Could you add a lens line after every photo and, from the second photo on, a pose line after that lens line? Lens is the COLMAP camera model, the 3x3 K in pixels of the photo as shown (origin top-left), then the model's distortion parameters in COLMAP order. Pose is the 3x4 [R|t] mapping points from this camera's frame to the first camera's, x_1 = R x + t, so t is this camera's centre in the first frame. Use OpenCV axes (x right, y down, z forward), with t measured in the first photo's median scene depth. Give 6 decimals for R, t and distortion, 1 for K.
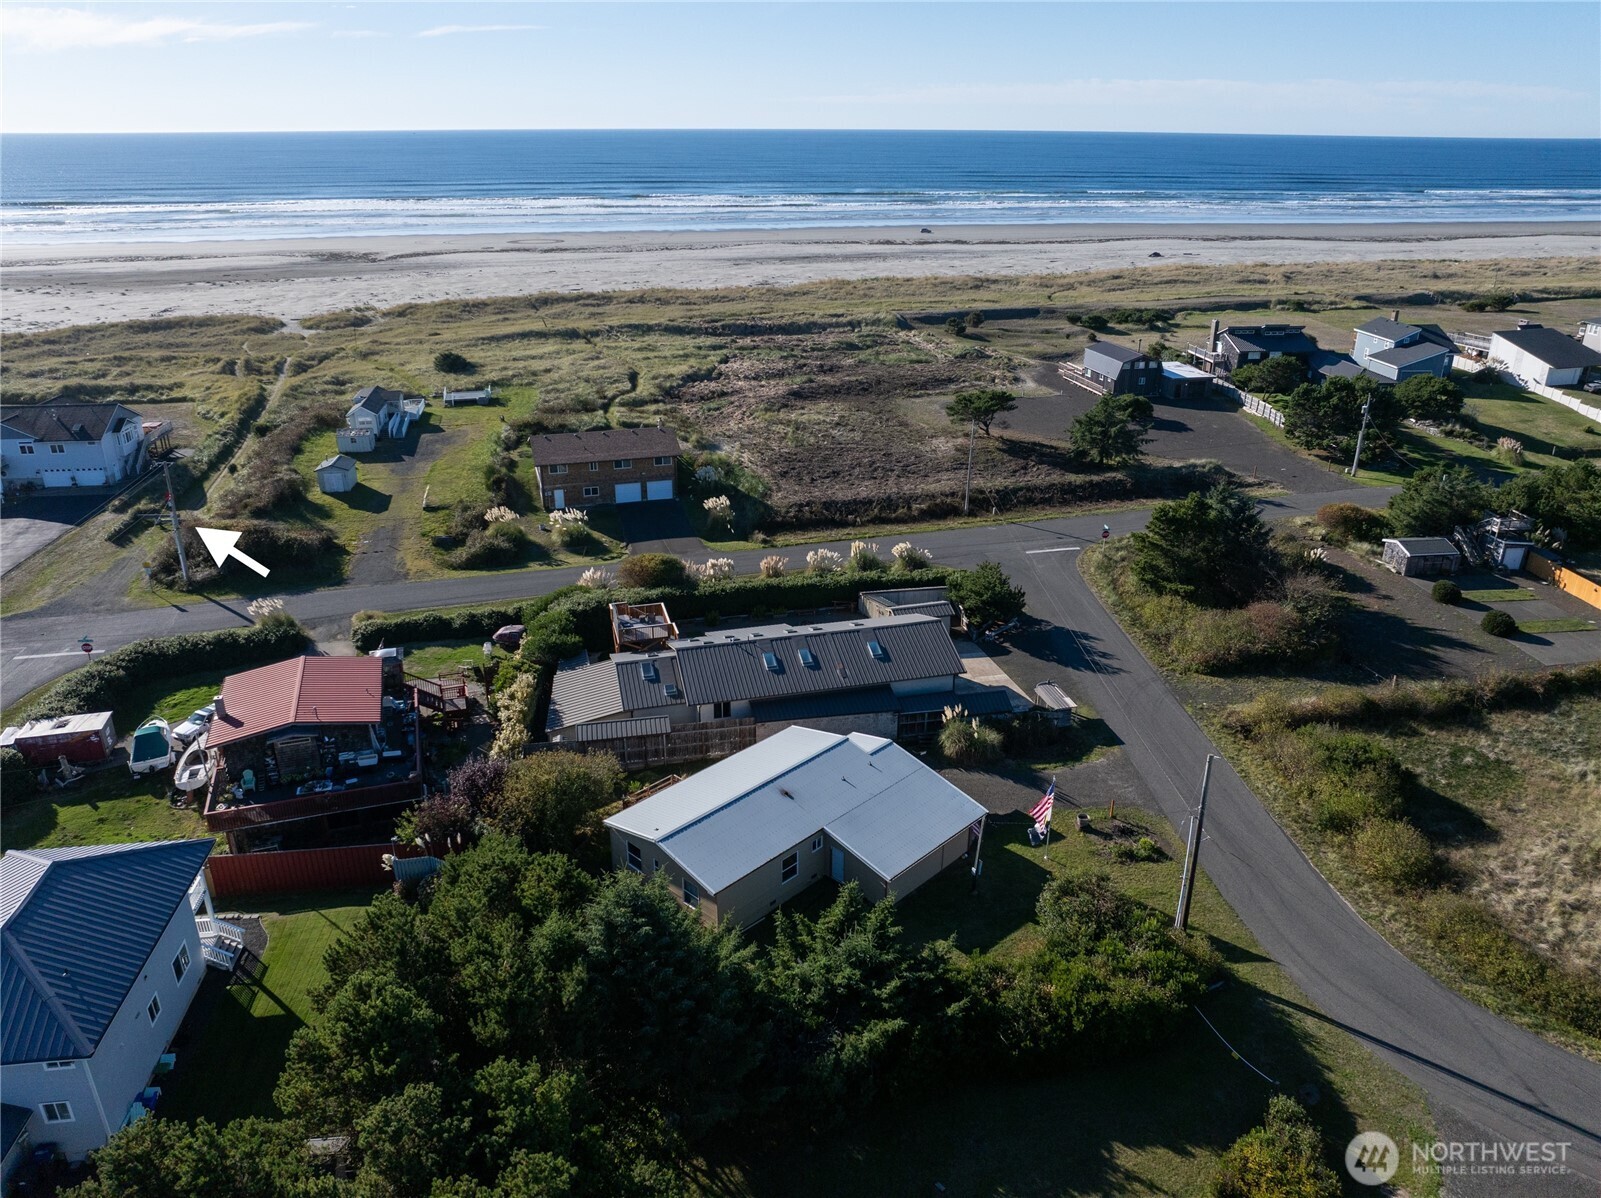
lens RADIAL K [[1126.3, 0, 808.2], [0, 1126.3, 595.4], [0, 0, 1]] dist [-0.037791, 0.000807]
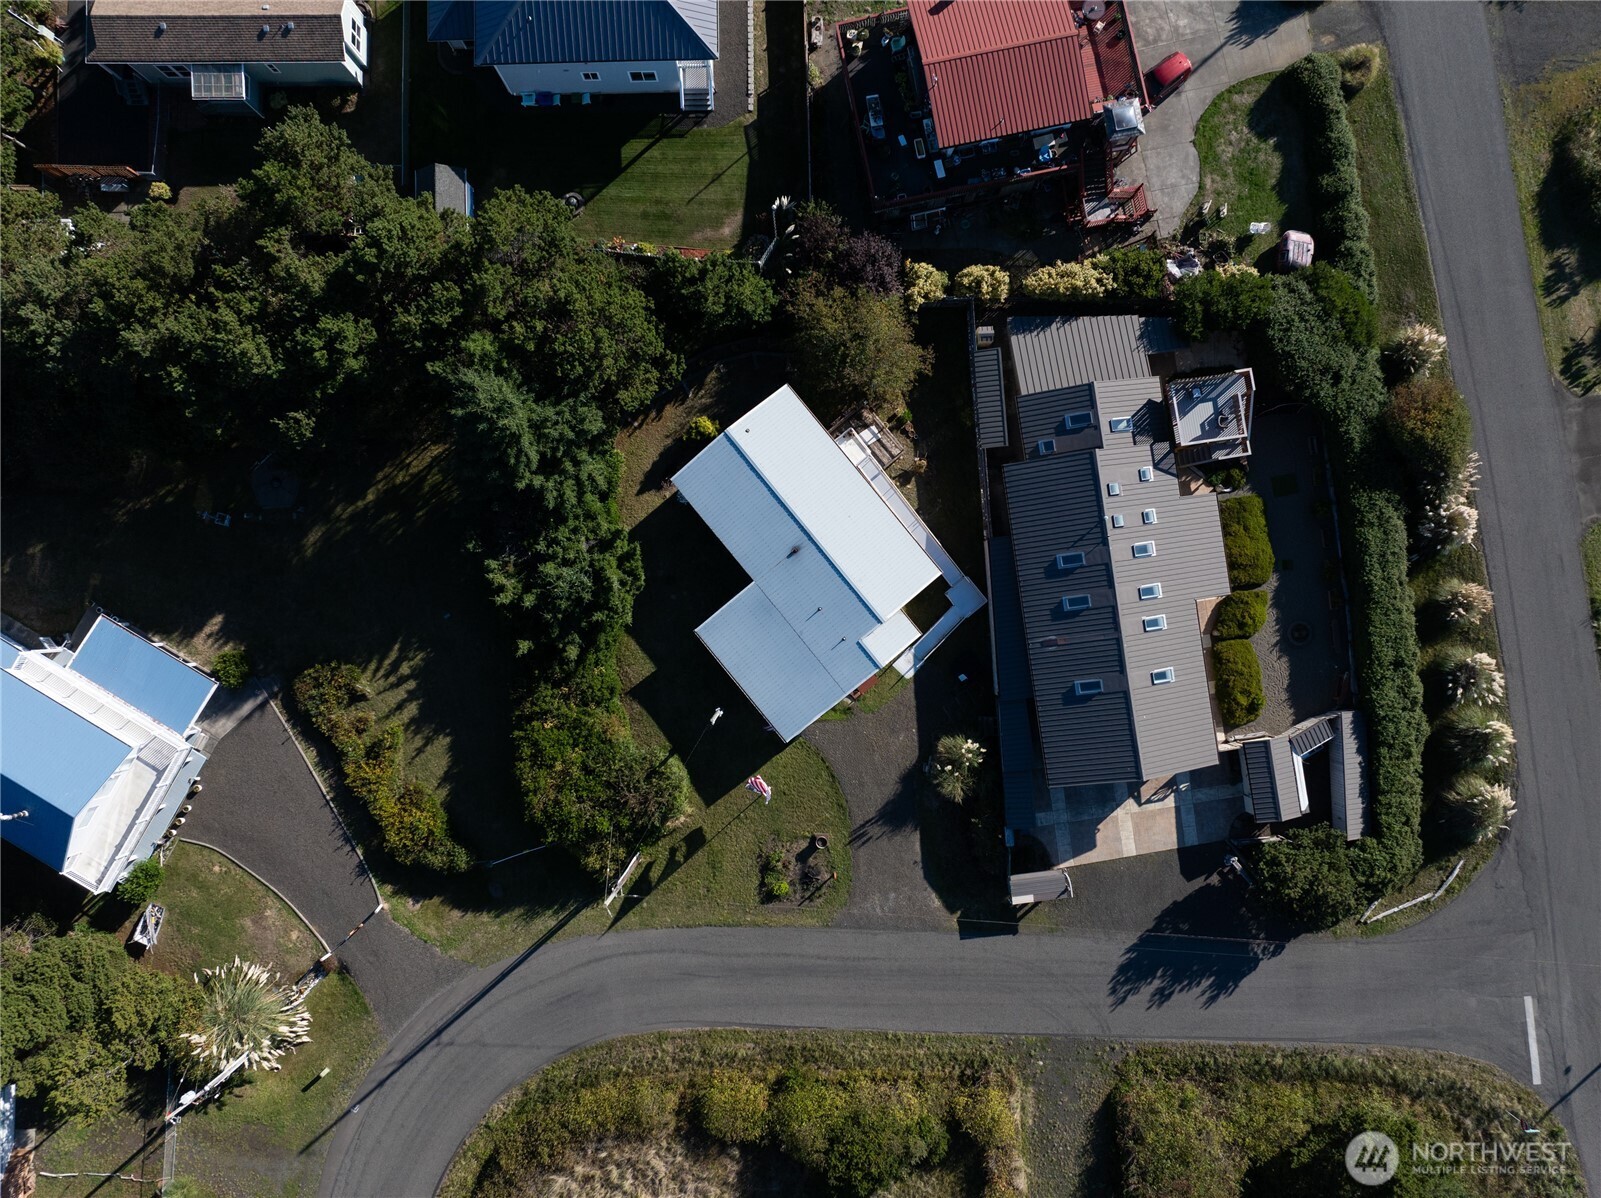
lens RADIAL K [[1126.3, 0, 808.2], [0, 1126.3, 595.4], [0, 0, 1]] dist [-0.037791, 0.000807]
pose [[-0.121344, 0.992533, -0.012433, 0.031616], [-0.387395, -0.035822, 0.921218, -0.760519], [0.913893, 0.116601, 0.388849, 0.561139]]
